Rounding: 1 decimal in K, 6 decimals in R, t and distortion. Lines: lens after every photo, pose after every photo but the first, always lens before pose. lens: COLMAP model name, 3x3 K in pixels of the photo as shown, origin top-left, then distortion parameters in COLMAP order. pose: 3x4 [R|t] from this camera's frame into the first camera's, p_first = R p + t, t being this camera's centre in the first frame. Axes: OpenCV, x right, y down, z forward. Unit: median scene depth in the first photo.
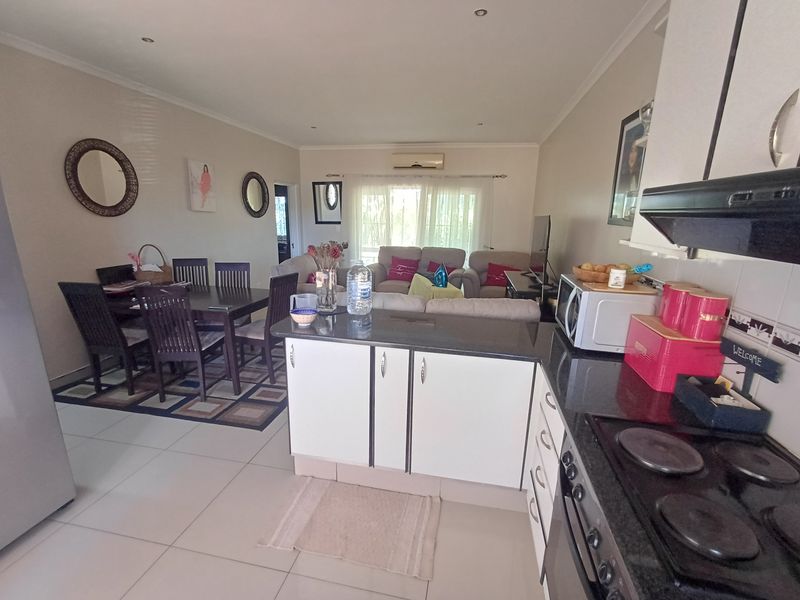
lens RADIAL K [[366.6, 0, 405.2], [0, 366.6, 304.4], [0, 0, 1]] dist [-0.001052, -0.000056]
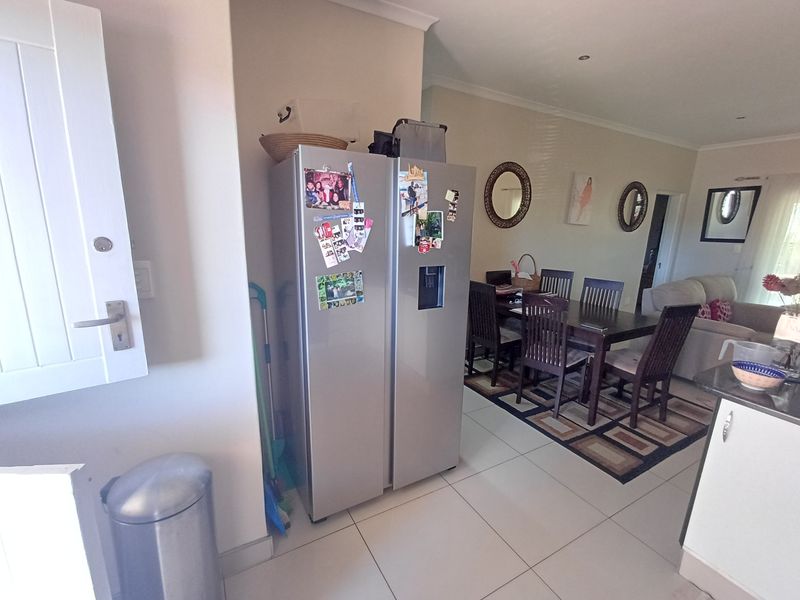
lens RADIAL K [[366.6, 0, 405.2], [0, 366.6, 304.4], [0, 0, 1]] dist [-0.001052, -0.000056]
pose [[0.659209, 0.169821, -0.732533, -0.139110], [-0.194215, 0.979563, 0.052314, -0.004342], [0.726446, 0.107783, 0.678719, 0.015032]]
